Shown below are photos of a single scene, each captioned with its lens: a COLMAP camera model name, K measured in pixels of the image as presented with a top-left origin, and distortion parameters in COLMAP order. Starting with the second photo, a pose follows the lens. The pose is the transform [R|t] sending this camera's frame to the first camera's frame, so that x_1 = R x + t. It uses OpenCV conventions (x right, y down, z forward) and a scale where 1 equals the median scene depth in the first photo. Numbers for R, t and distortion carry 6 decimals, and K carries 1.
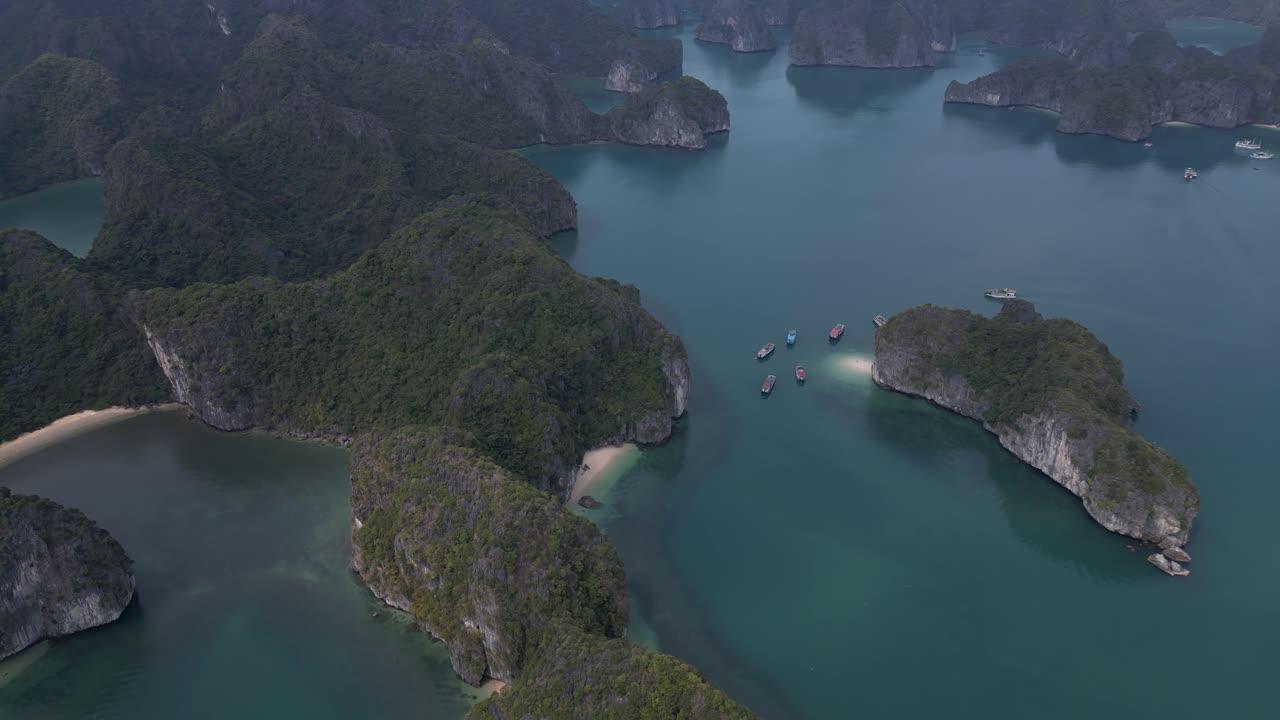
lens RADIAL K [[934.8, 0, 640.0], [0, 934.8, 360.0], [0, 0, 1]] dist [0.103549, -0.132691]
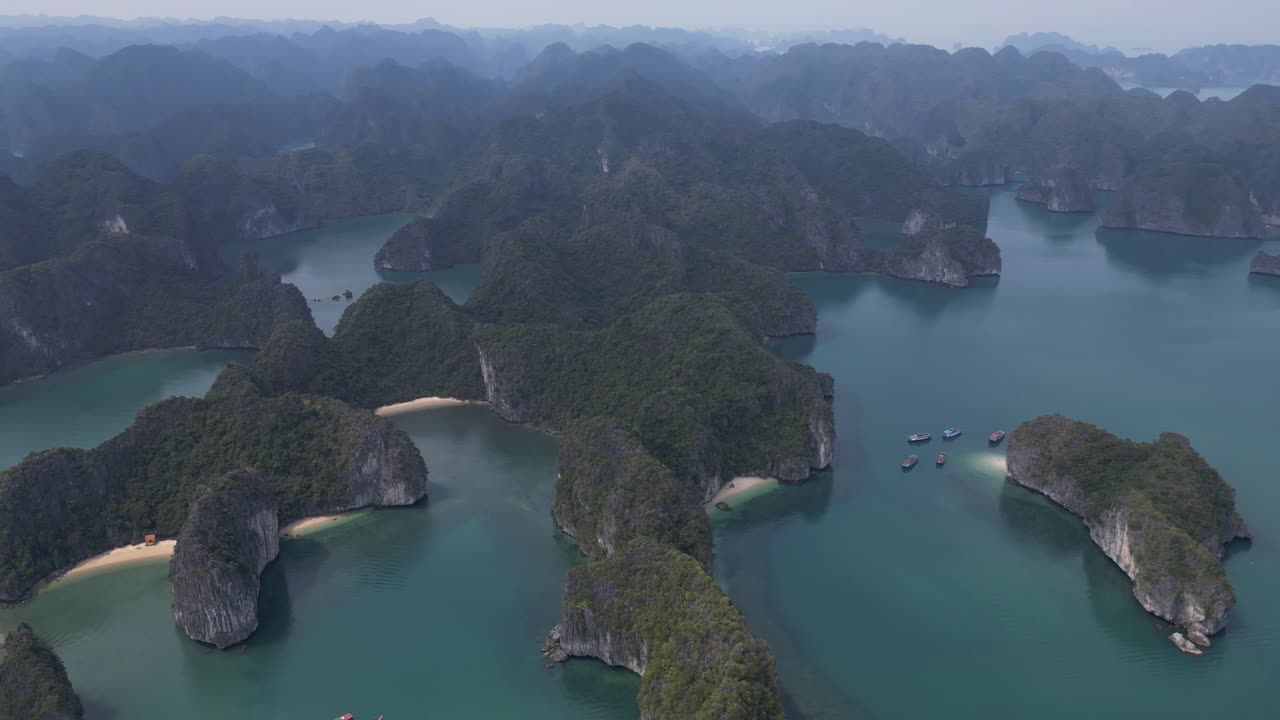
lens RADIAL K [[934.8, 0, 640.0], [0, 934.8, 360.0], [0, 0, 1]] dist [0.103549, -0.132691]
pose [[0.919410, 0.129373, -0.371413, 0.268339], [-0.183335, 0.976452, -0.113709, 0.106350], [0.347956, 0.172638, 0.921479, -0.275490]]
